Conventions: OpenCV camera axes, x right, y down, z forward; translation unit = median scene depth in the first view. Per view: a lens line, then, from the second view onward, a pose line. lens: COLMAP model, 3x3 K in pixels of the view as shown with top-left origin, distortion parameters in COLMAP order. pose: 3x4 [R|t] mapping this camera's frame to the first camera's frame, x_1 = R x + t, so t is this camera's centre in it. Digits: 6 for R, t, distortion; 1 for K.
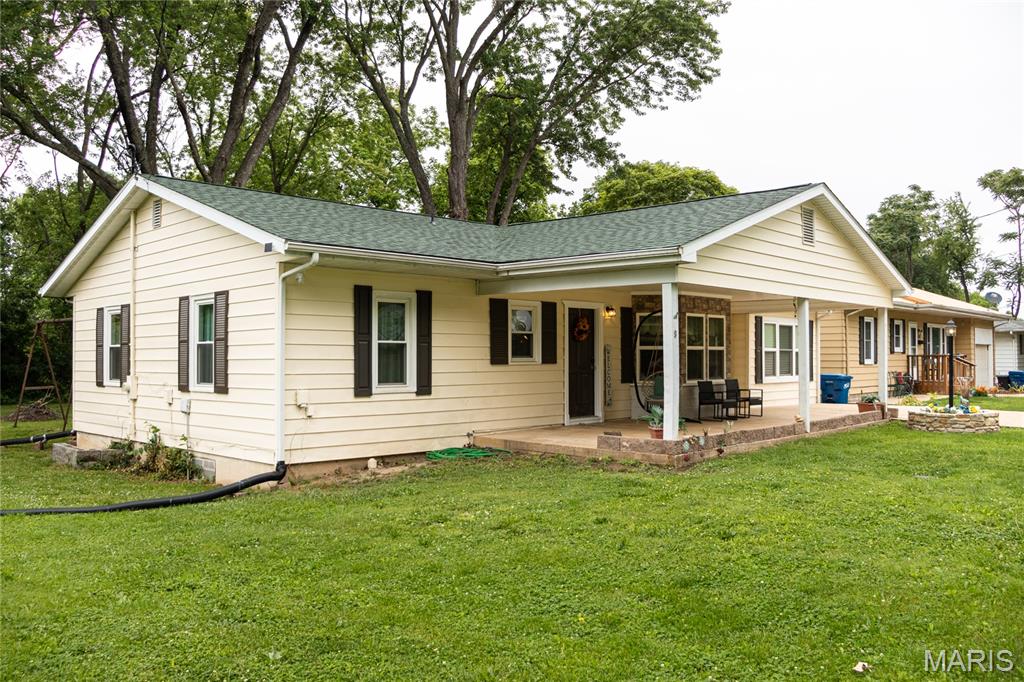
lens RADIAL K [[881.3, 0, 512.3], [0, 881.3, 360.7], [0, 0, 1]] dist [-0.166967, 0.005362]
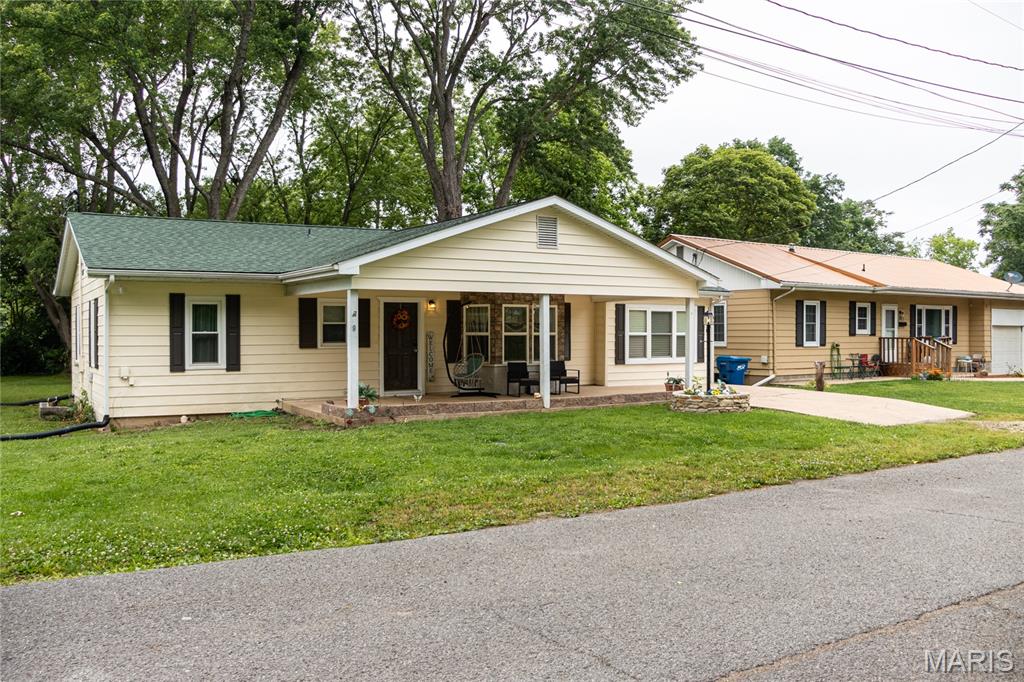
lens RADIAL K [[881.3, 0, 512.3], [0, 881.3, 360.7], [0, 0, 1]] dist [-0.166967, 0.005362]
pose [[0.968408, 0.010530, -0.249150, 0.591088], [-0.002746, 0.999498, 0.031568, -0.018843], [0.249357, -0.029887, 0.967950, -0.173292]]
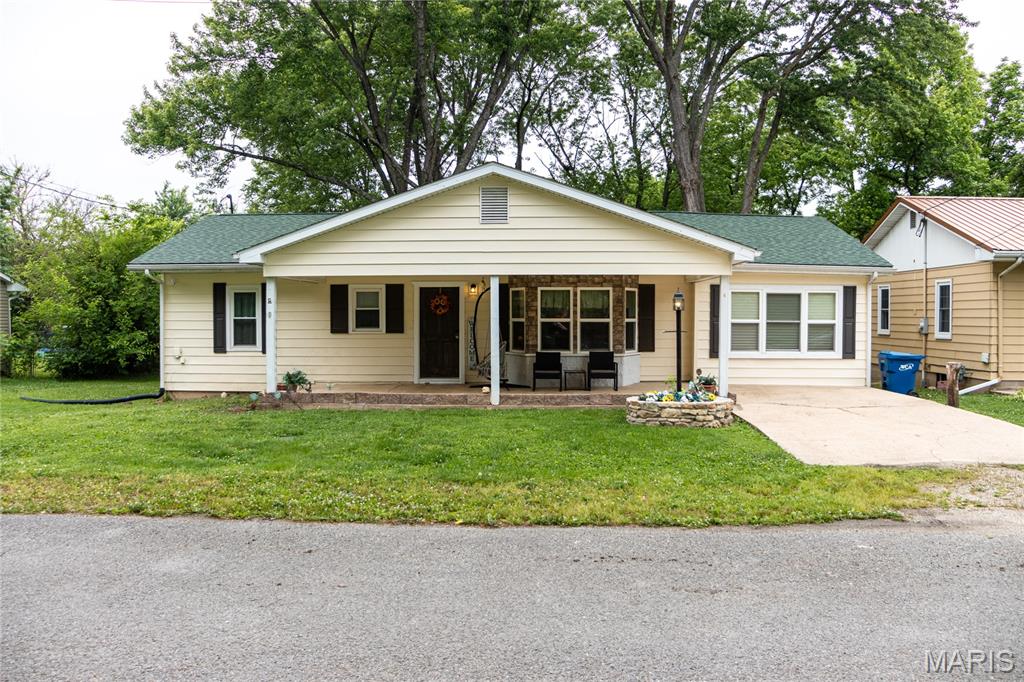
lens RADIAL K [[865.7, 0, 498.2], [0, 865.7, 360.9], [0, 0, 1]] dist [-0.200437, 0.177425]
pose [[0.649680, 0.044435, -0.758908, 1.125024], [-0.004542, 0.998499, 0.054574, -0.026152], [0.760194, -0.032008, 0.648907, 0.326010]]
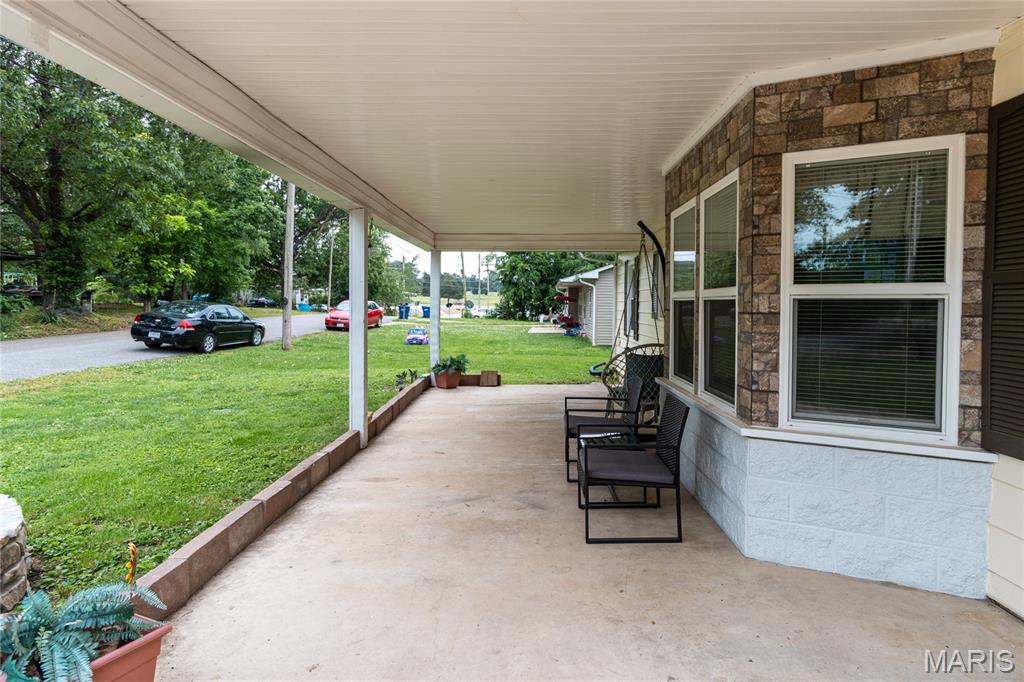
lens RADIAL K [[562.9, 0, 526.1], [0, 562.9, 326.4], [0, 0, 1]] dist [0.002411, 0.000823]
pose [[-0.739739, 0.026077, -0.672388, 0.504983], [-0.004142, 0.999053, 0.043304, -0.013658], [0.672881, 0.034819, -0.738931, 1.343530]]
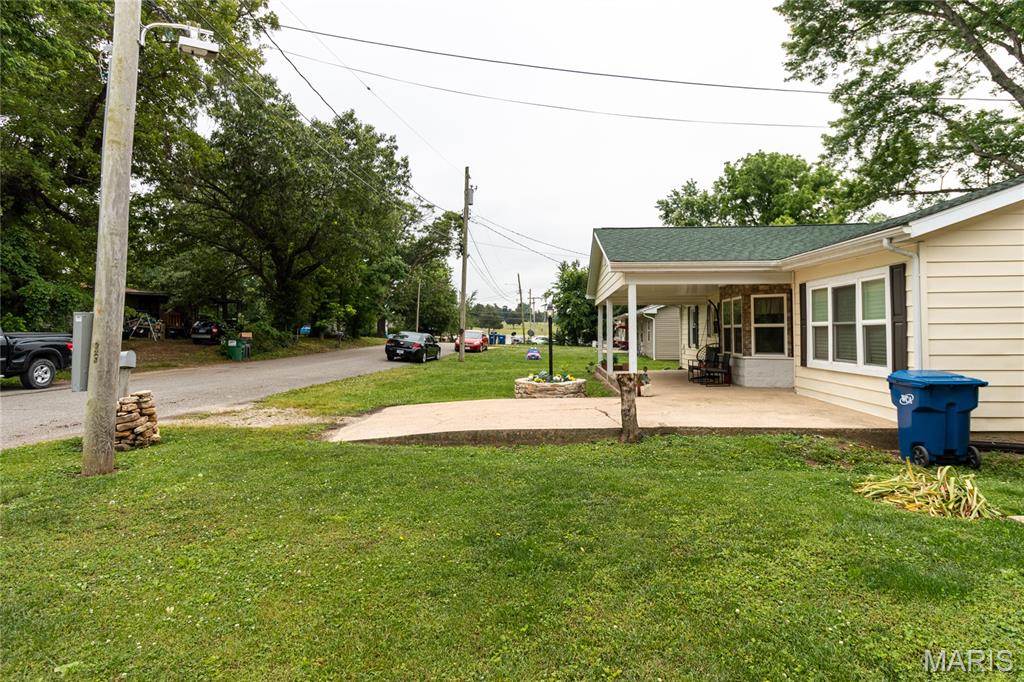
lens RADIAL K [[562.9, 0, 526.1], [0, 562.9, 326.4], [0, 0, 1]] dist [0.002411, 0.000823]
pose [[-0.767312, -0.001799, -0.641272, 1.123560], [0.005252, 0.999945, -0.009090, -0.010407], [0.641253, -0.010343, -0.767260, 1.697165]]
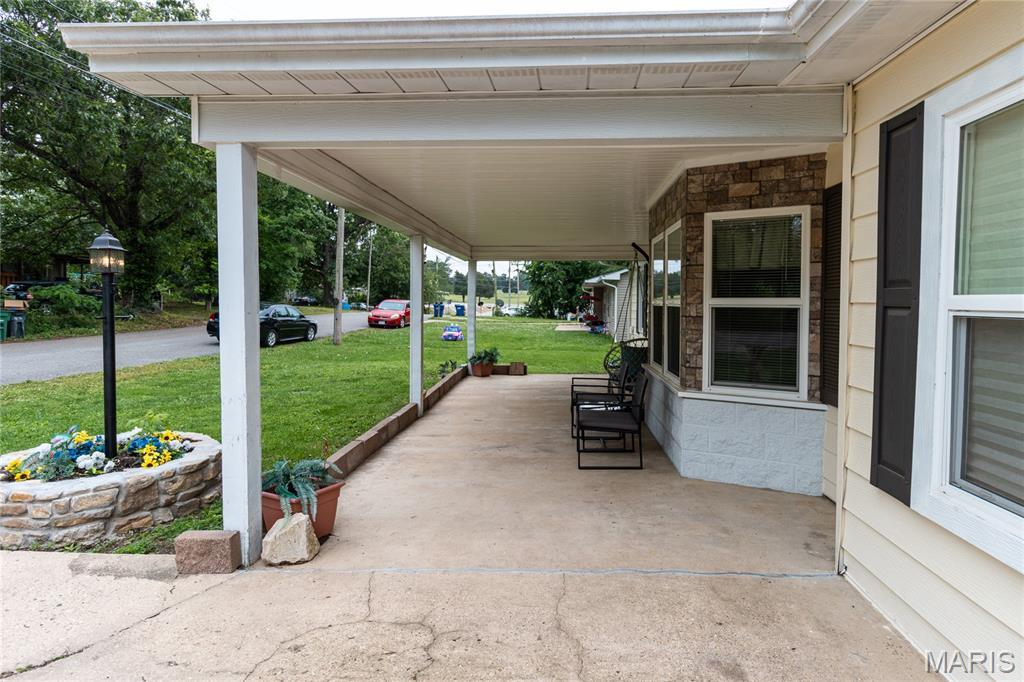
lens RADIAL K [[557.3, 0, 525.3], [0, 557.3, 323.5], [0, 0, 1]] dist [0.002893, 0.000463]
pose [[-0.775350, 0.023373, -0.631099, 0.568320], [-0.004296, 0.999097, 0.042280, -0.018501], [0.631517, 0.035493, -0.774549, 1.427431]]
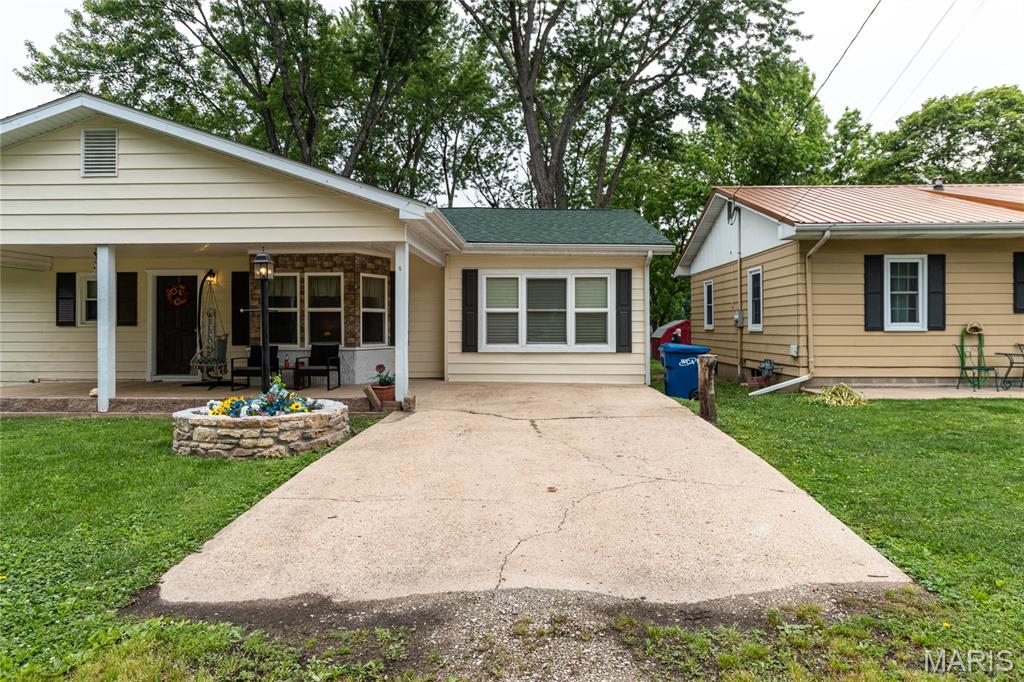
lens RADIAL K [[585.5, 0, 522.9], [0, 585.5, 332.4], [0, 0, 1]] dist [0.004972, 0.001758]
pose [[0.658794, 0.009134, -0.752268, 1.002082], [-0.002341, 0.999946, 0.010090, 0.002952], [0.752319, -0.004886, 0.658780, 0.926096]]
